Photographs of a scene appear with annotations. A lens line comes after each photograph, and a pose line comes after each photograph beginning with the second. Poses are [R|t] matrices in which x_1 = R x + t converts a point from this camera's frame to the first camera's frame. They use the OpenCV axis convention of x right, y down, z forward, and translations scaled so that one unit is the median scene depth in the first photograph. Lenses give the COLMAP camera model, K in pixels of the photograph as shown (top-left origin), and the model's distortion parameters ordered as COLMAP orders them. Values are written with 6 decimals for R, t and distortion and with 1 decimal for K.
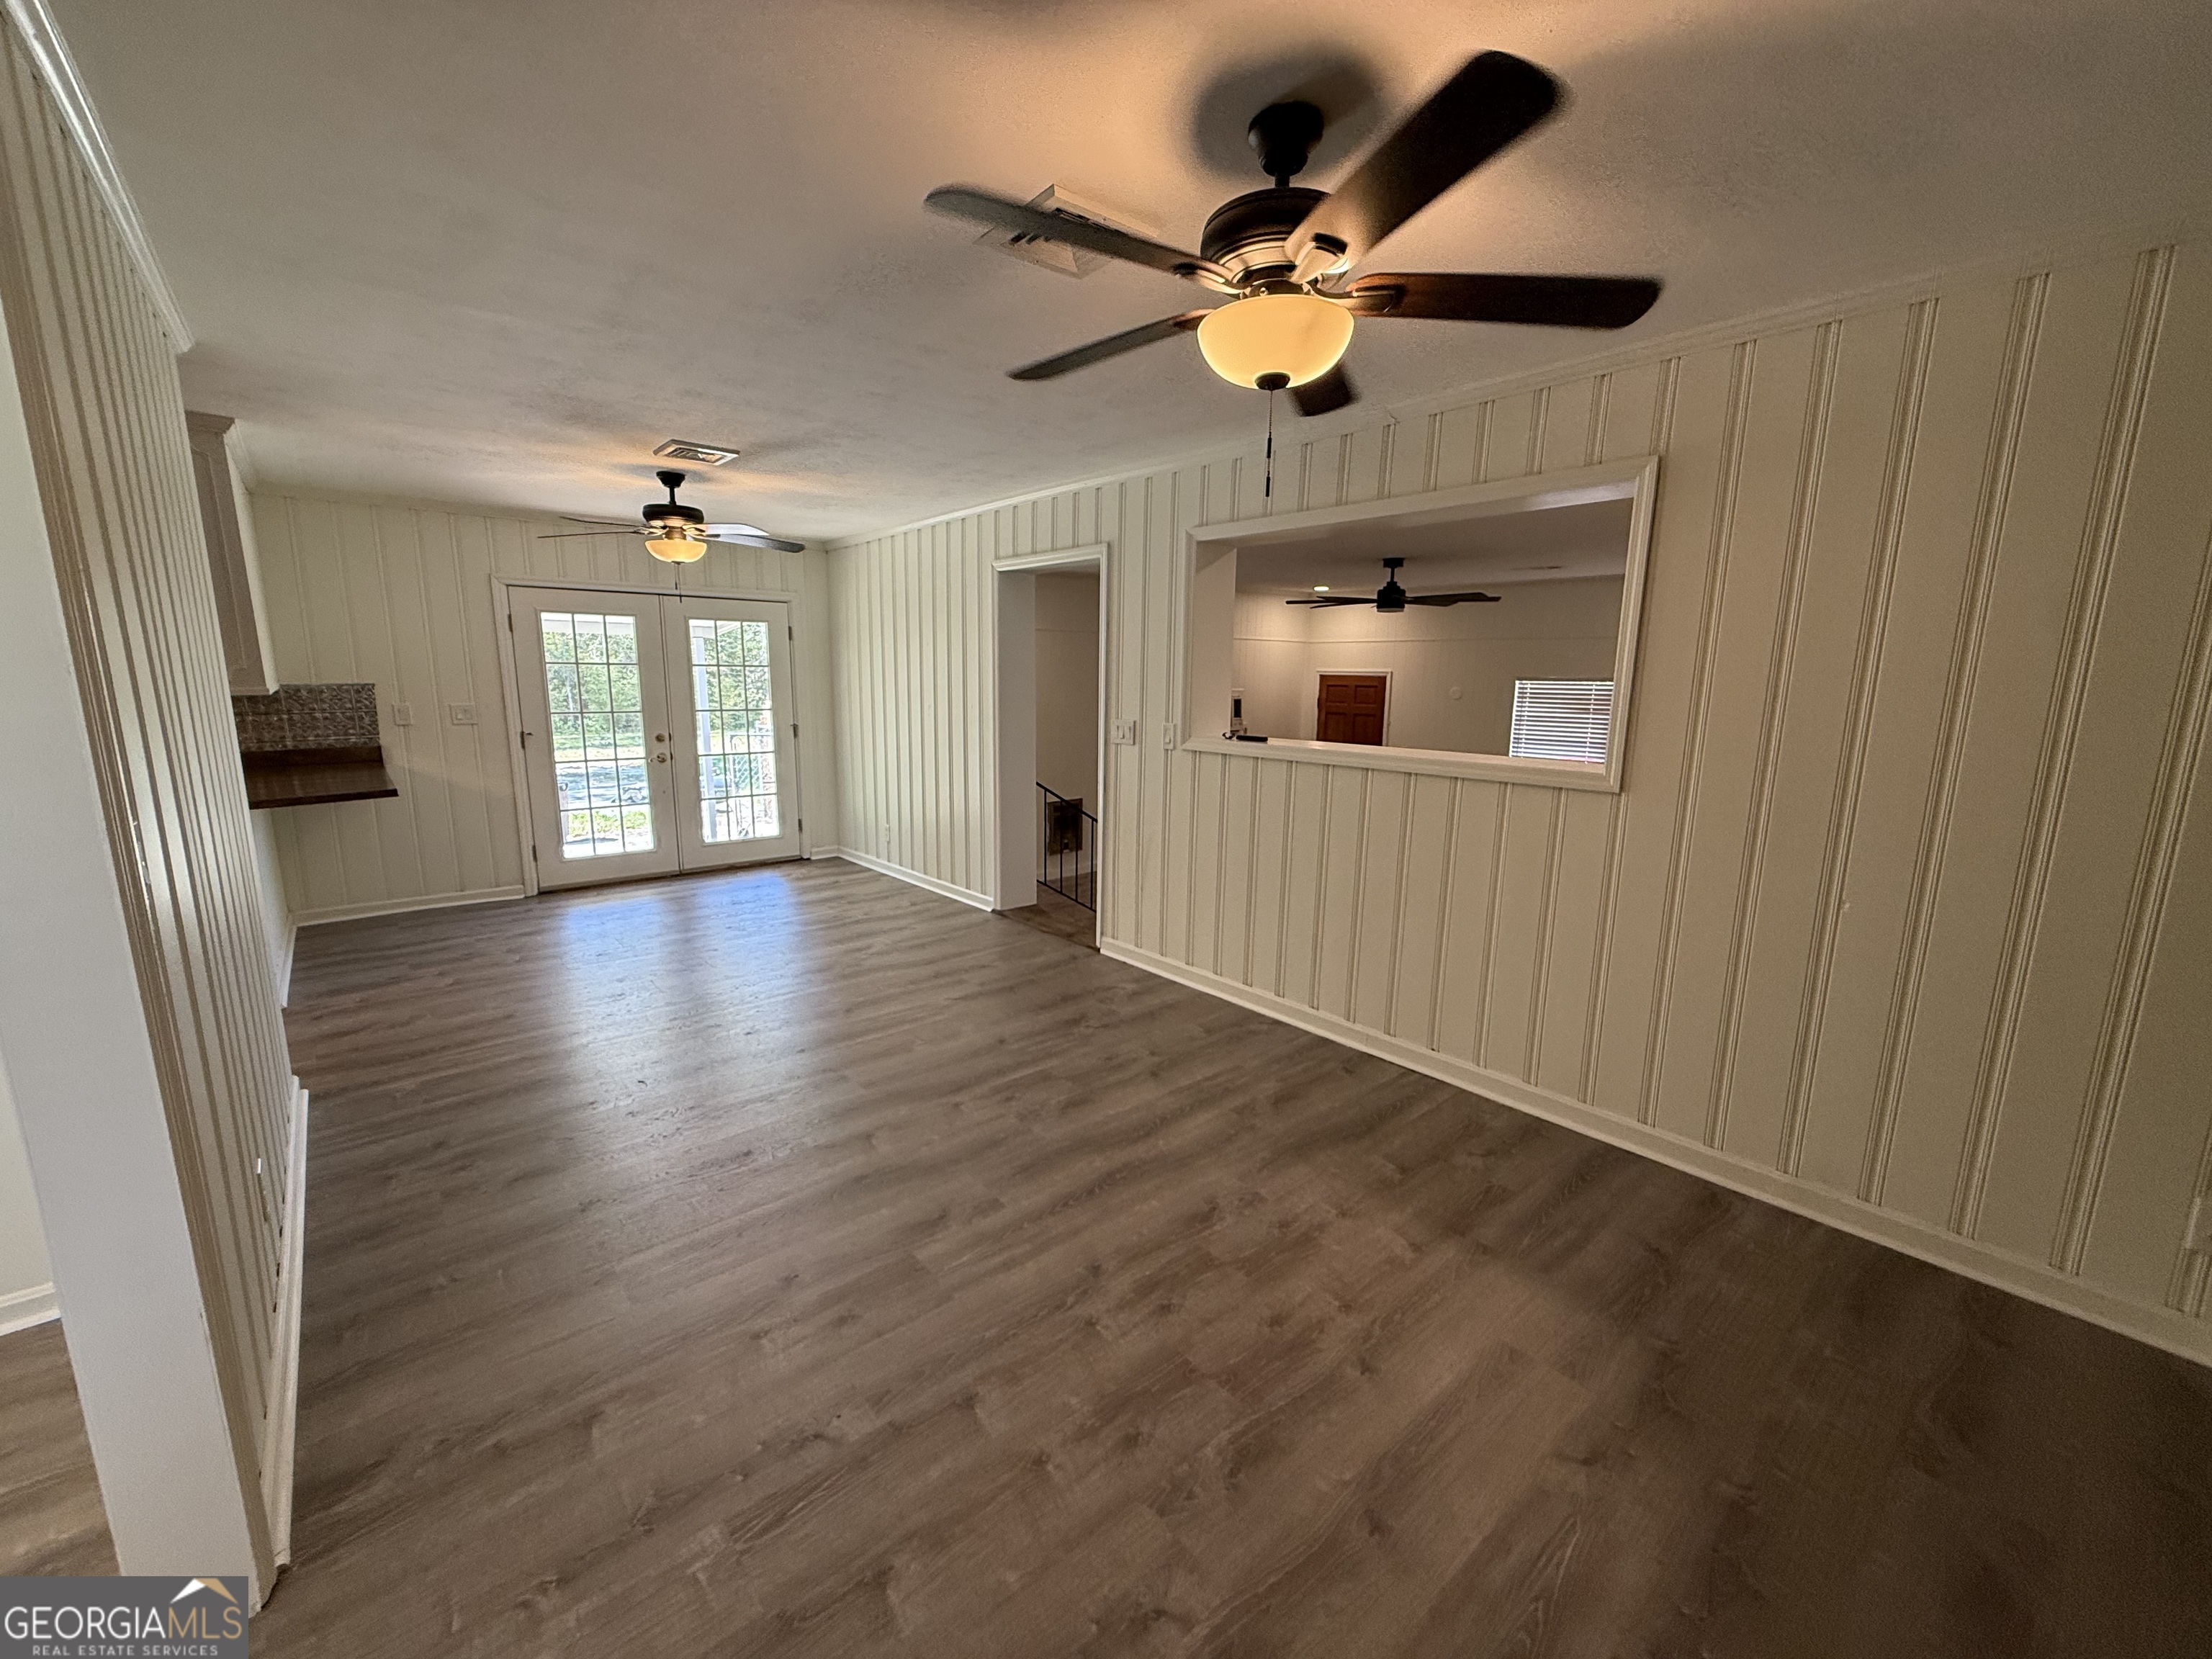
lens RADIAL K [[884.2, 0, 1094.7], [0, 884.2, 835.8], [0, 0, 1]] dist [0.002163, -0.000200]
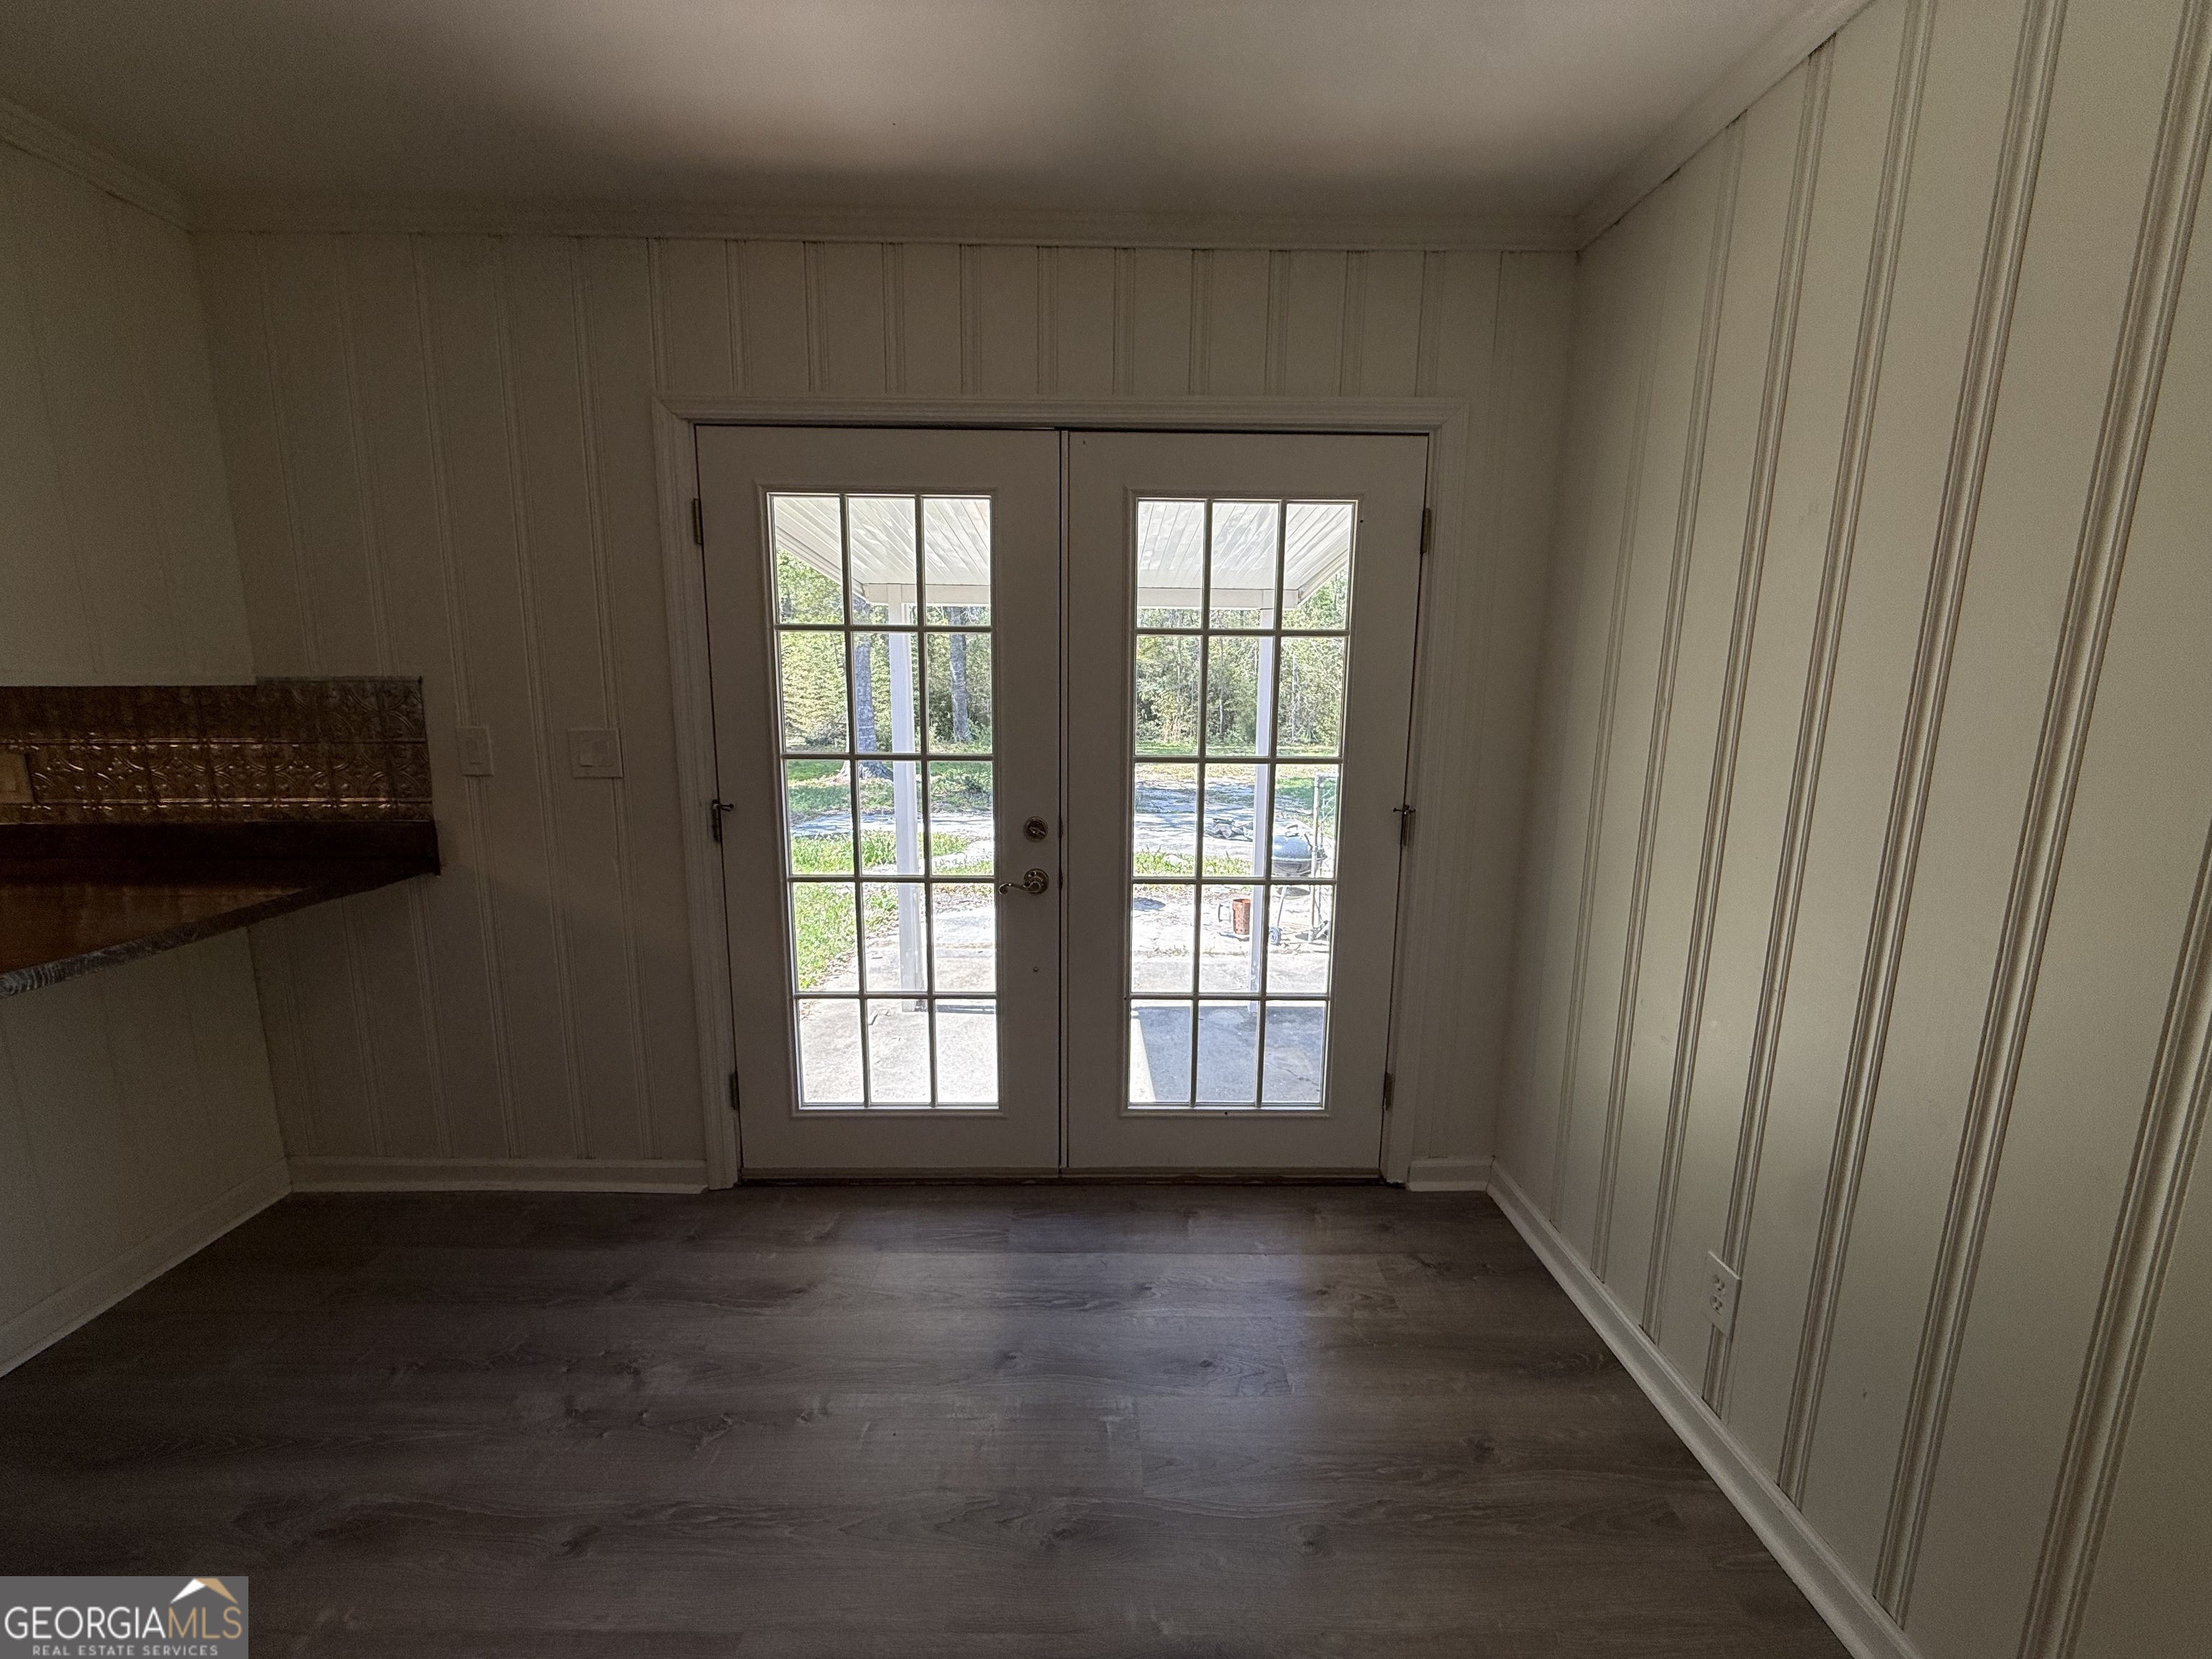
lens RADIAL K [[884.2, 0, 1094.4], [0, 884.2, 834.5], [0, 0, 1]] dist [0.002163, -0.000200]
pose [[0.776033, 0.101637, -0.622449, -0.244500], [-0.113903, 0.993287, 0.020182, -0.120138], [0.620321, 0.055237, 0.782400, 0.735578]]
